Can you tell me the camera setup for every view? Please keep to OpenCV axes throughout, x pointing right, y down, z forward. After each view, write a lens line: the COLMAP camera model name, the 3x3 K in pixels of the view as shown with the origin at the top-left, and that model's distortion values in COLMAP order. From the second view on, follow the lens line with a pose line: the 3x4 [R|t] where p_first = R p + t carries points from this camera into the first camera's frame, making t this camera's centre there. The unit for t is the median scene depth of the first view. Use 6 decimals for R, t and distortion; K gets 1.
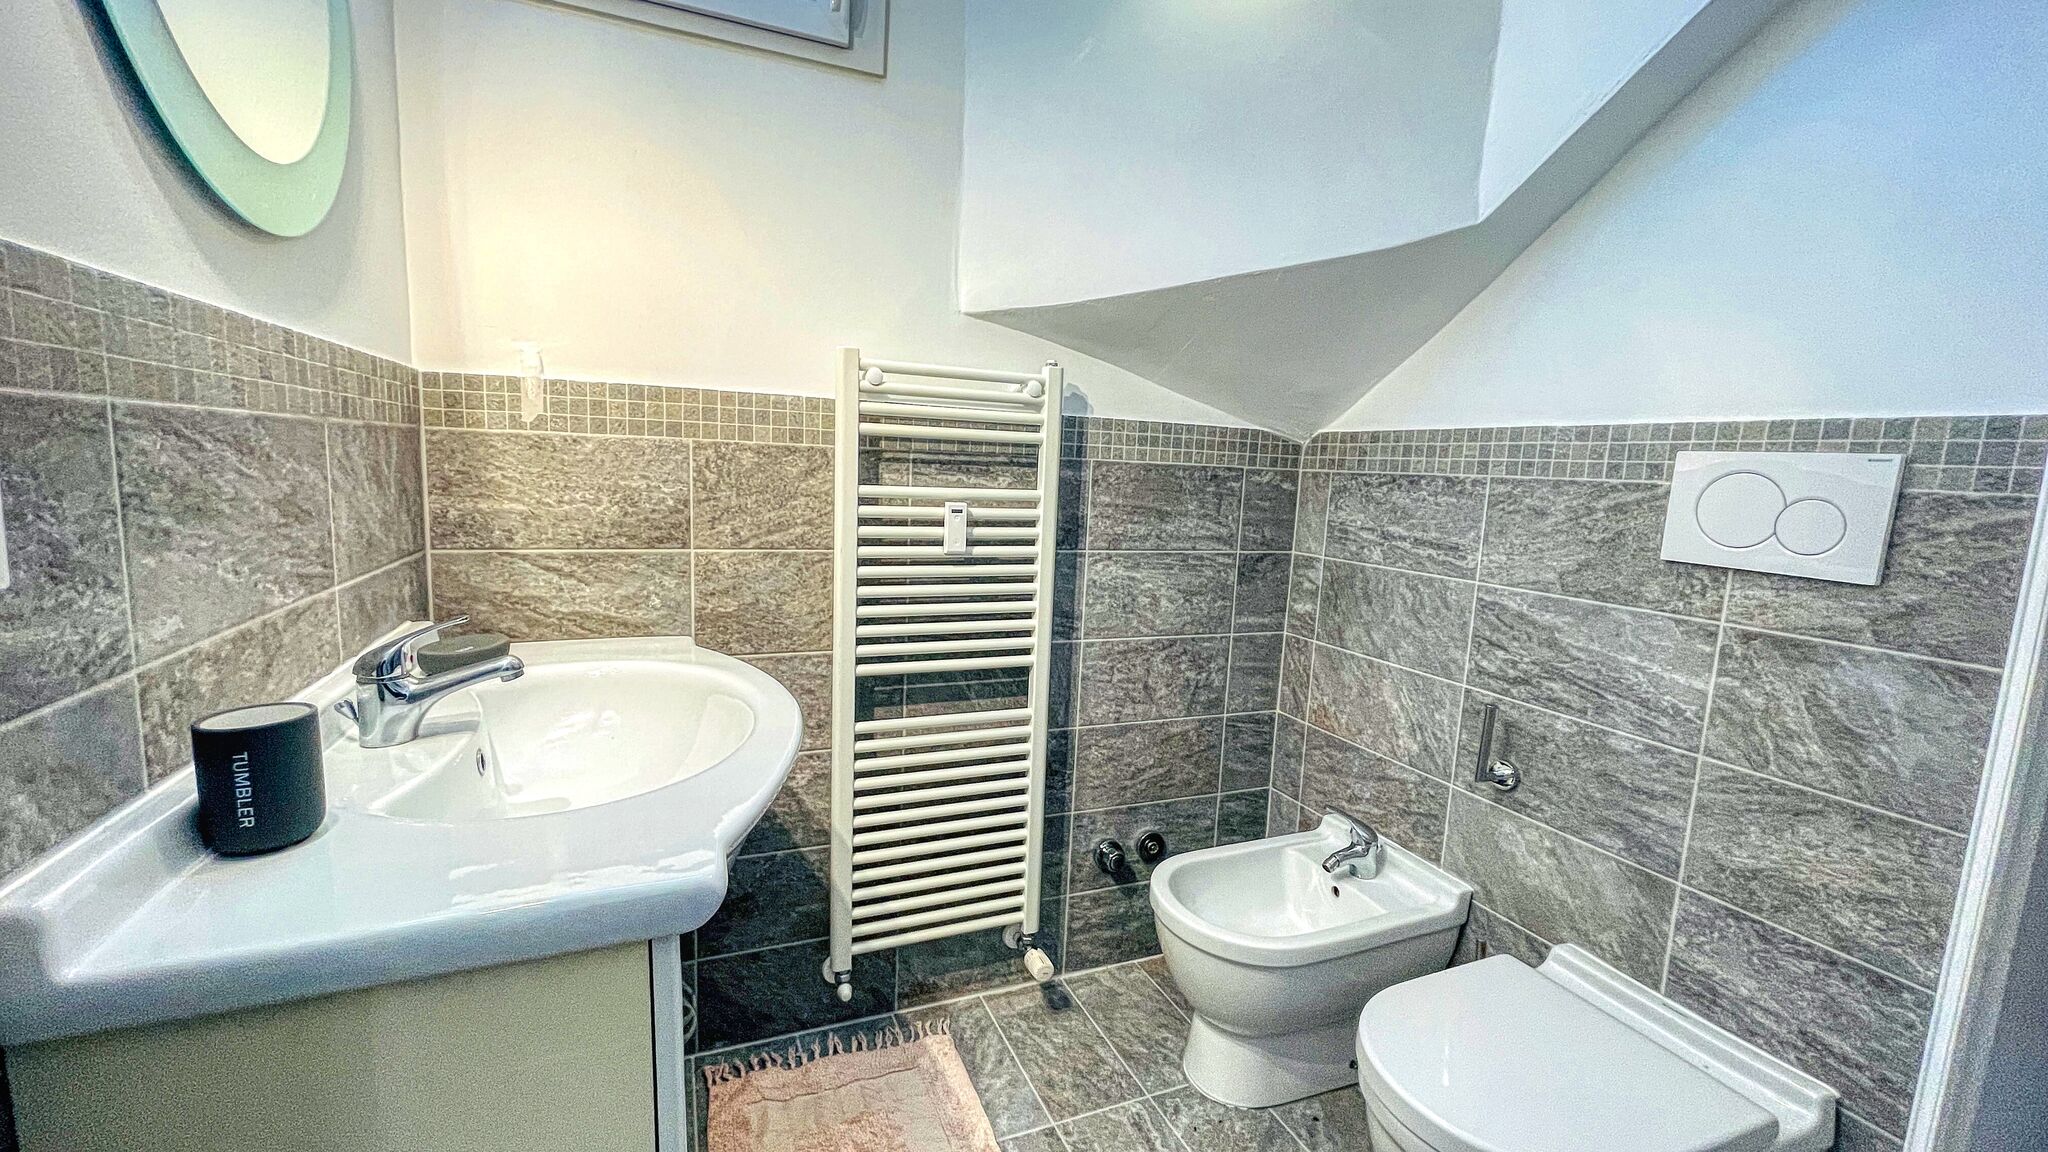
lens RADIAL K [[827.7, 0, 1025.8], [0, 827.7, 575.7], [0, 0, 1]] dist [0.000639, 0.000743]
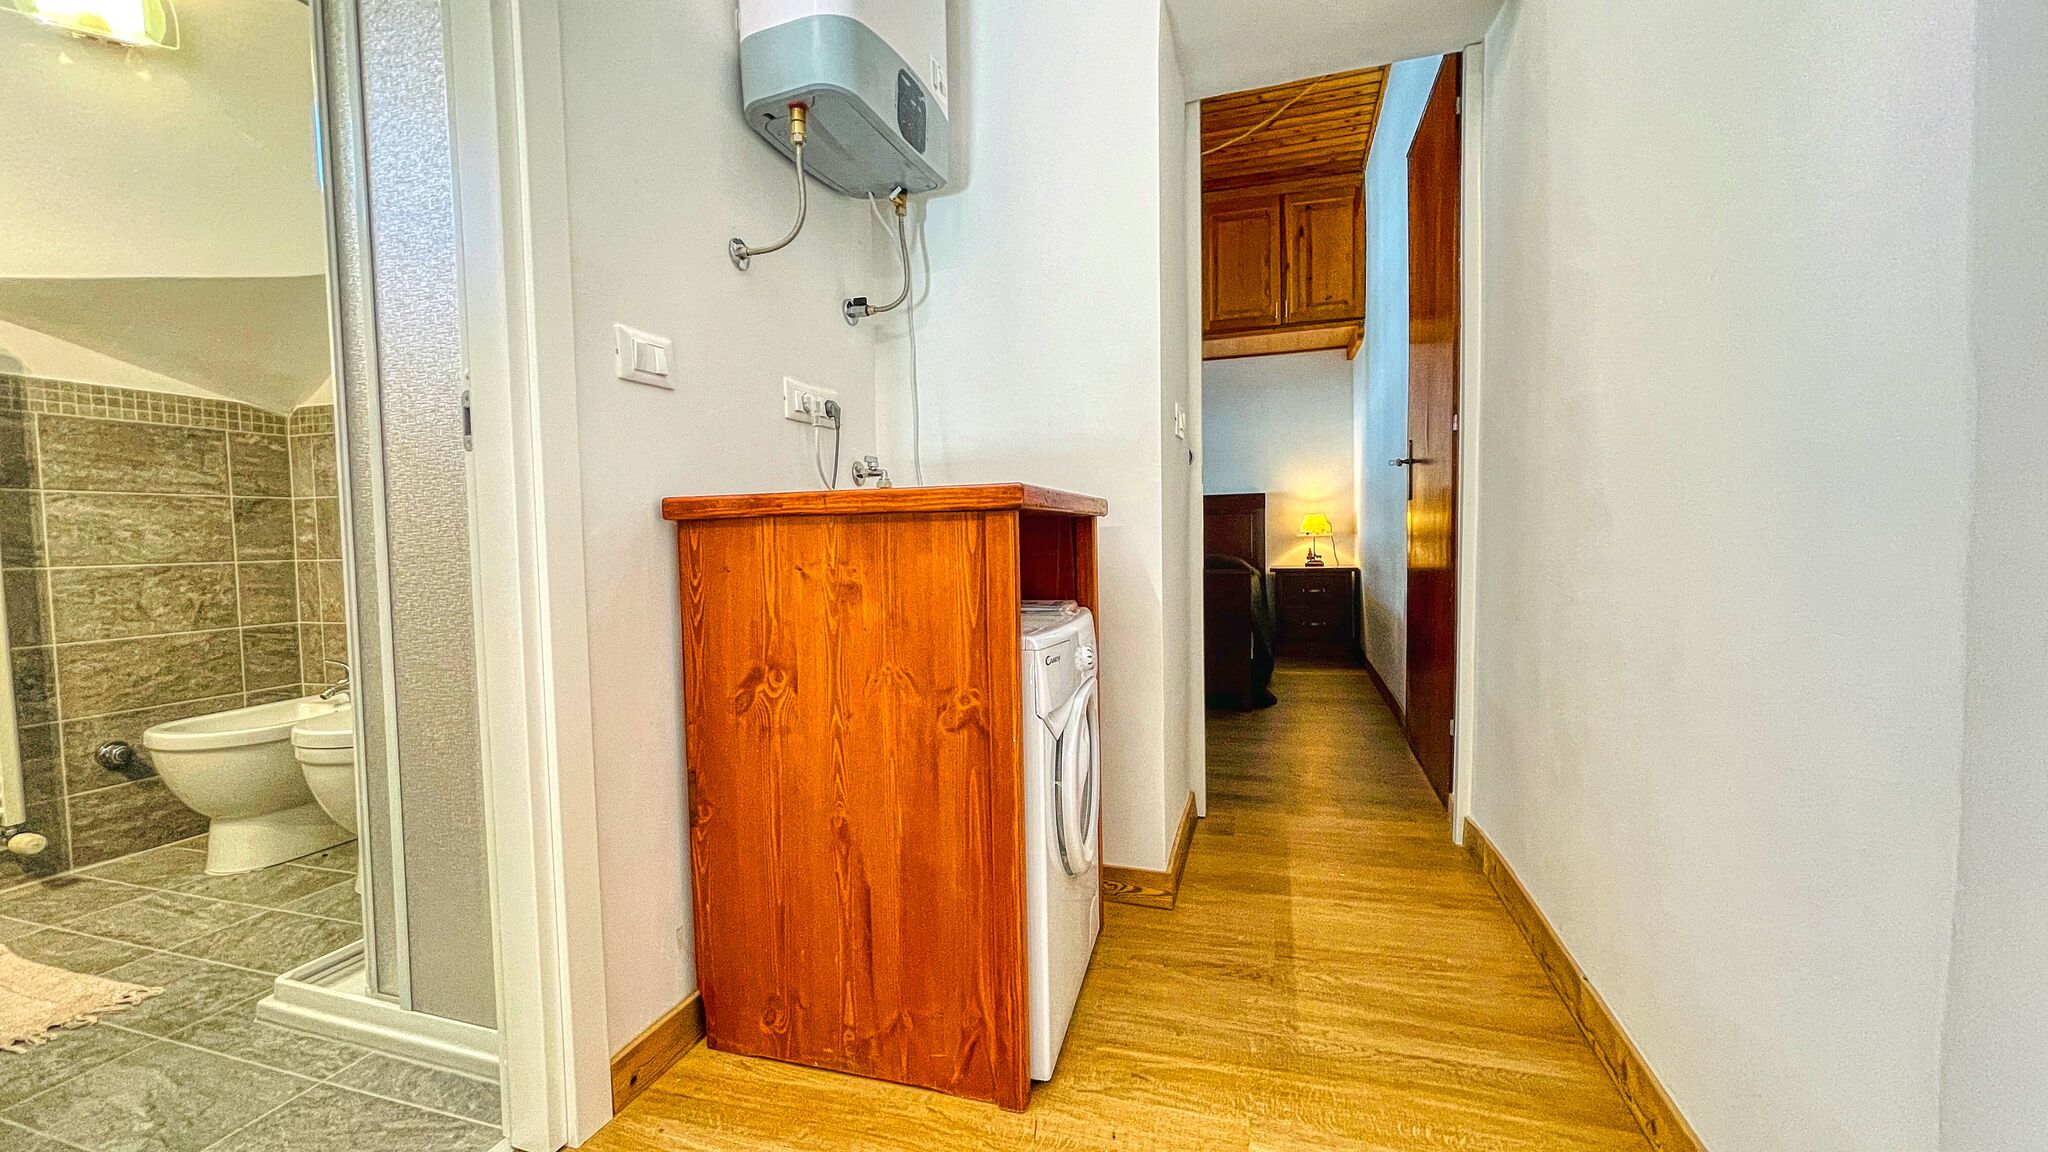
lens RADIAL K [[827.7, 0, 1019.5], [0, 827.7, 575.7], [0, 0, 1]] dist [0.000639, 0.000743]
pose [[0.649675, -0.094621, 0.754300, 0.076250], [0.142628, 0.989775, 0.001314, 0.290511], [-0.746712, 0.106731, 0.656528, -0.814707]]
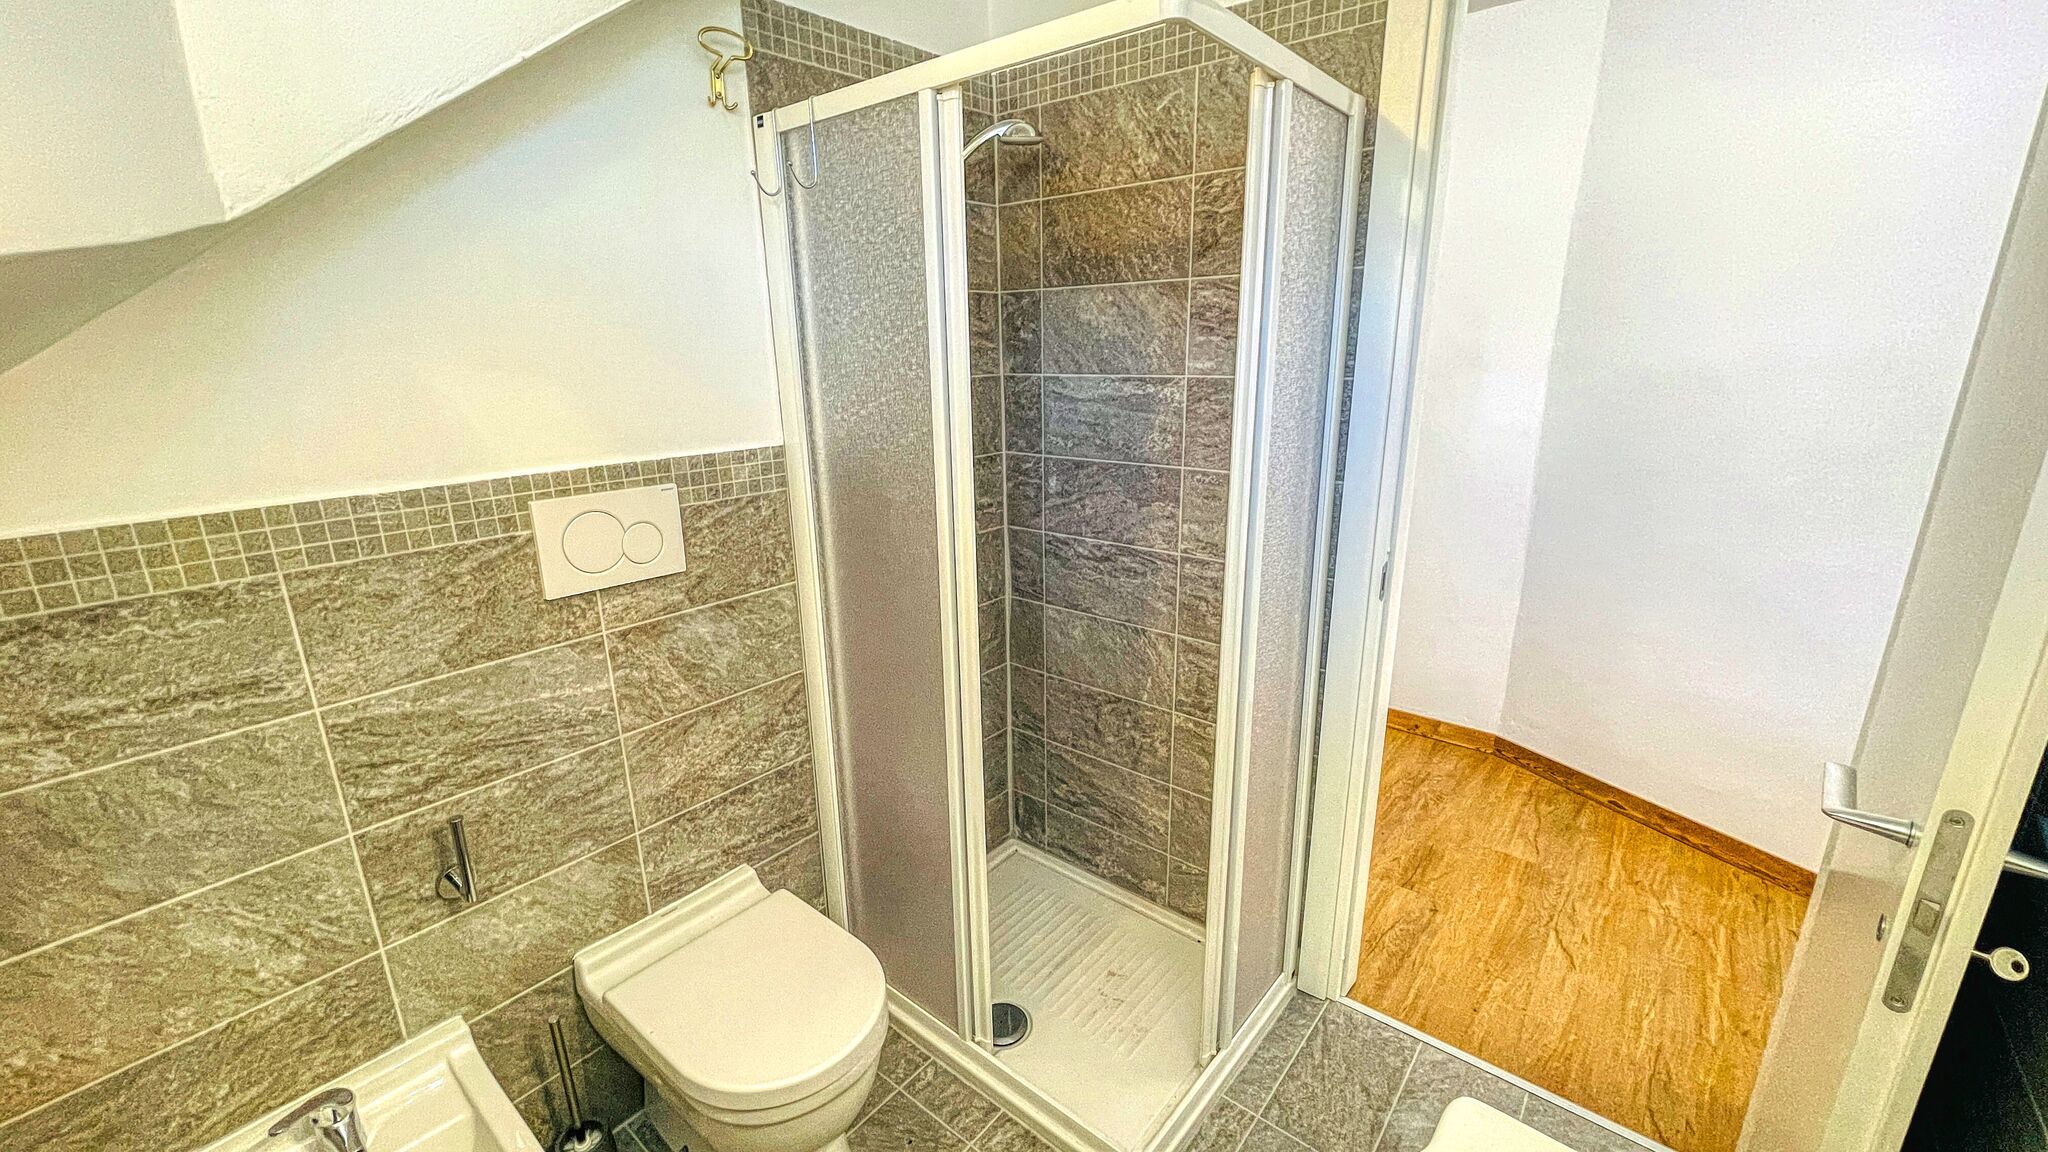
lens RADIAL K [[827.7, 0, 1021.0], [0, 827.7, 582.1], [0, 0, 1]] dist [0.000639, 0.000743]
pose [[-0.456739, -0.283791, 0.843120, -0.293242], [0.115841, 0.920709, 0.372661, -0.260661], [-0.882026, 0.267877, -0.387649, 0.605352]]
